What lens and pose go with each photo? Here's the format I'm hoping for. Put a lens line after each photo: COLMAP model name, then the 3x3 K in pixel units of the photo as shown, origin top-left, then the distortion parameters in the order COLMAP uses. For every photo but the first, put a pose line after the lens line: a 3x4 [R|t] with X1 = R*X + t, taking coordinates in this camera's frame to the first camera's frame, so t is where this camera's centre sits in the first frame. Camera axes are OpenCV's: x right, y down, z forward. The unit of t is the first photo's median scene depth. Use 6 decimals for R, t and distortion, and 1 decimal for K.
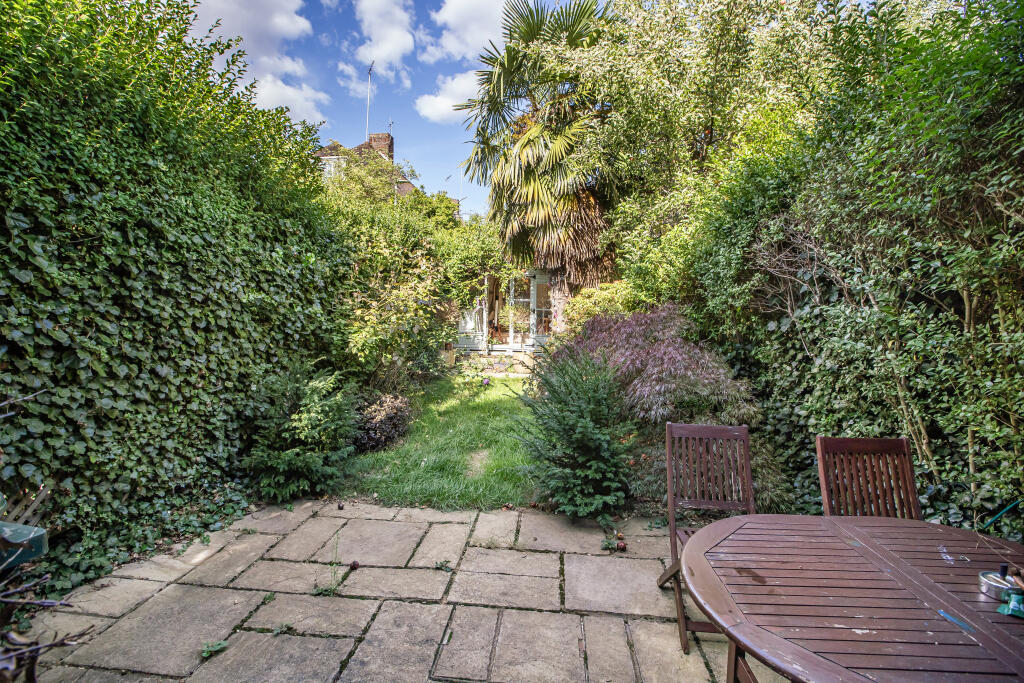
lens RADIAL K [[478.4, 0, 512.0], [0, 478.4, 341.5], [0, 0, 1]] dist [-0.031862, 0.000671]
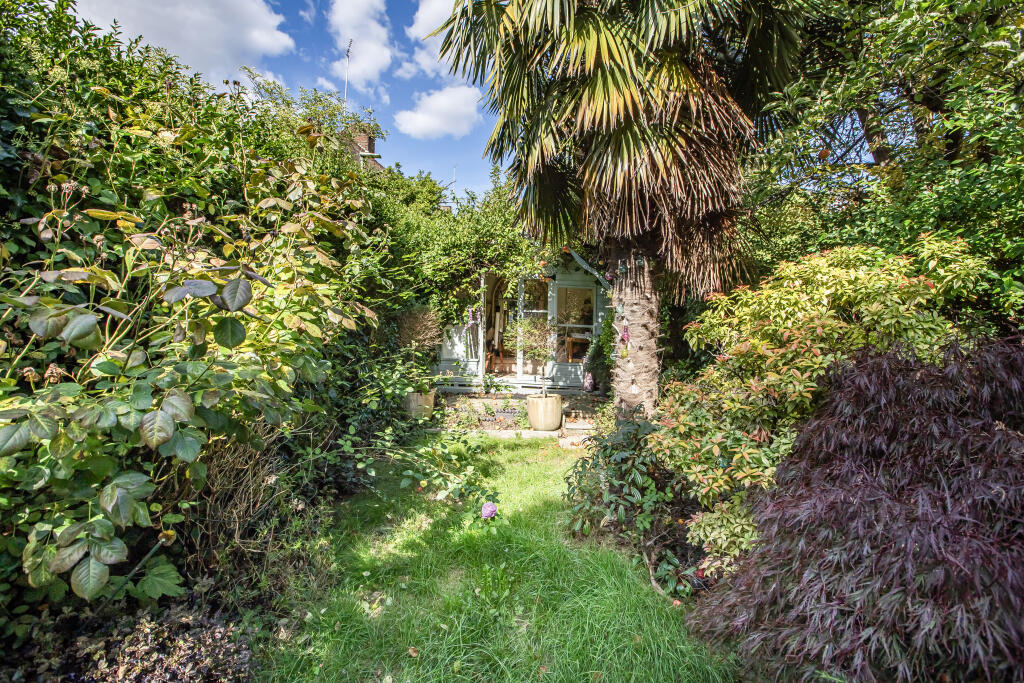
lens RADIAL K [[478.4, 0, 512.0], [0, 478.4, 341.5], [0, 0, 1]] dist [-0.031862, 0.000671]
pose [[0.999927, -0.002914, 0.011754, -0.022382], [0.003297, 0.999461, -0.032648, -0.023698], [-0.011653, 0.032684, 0.999398, 0.351808]]
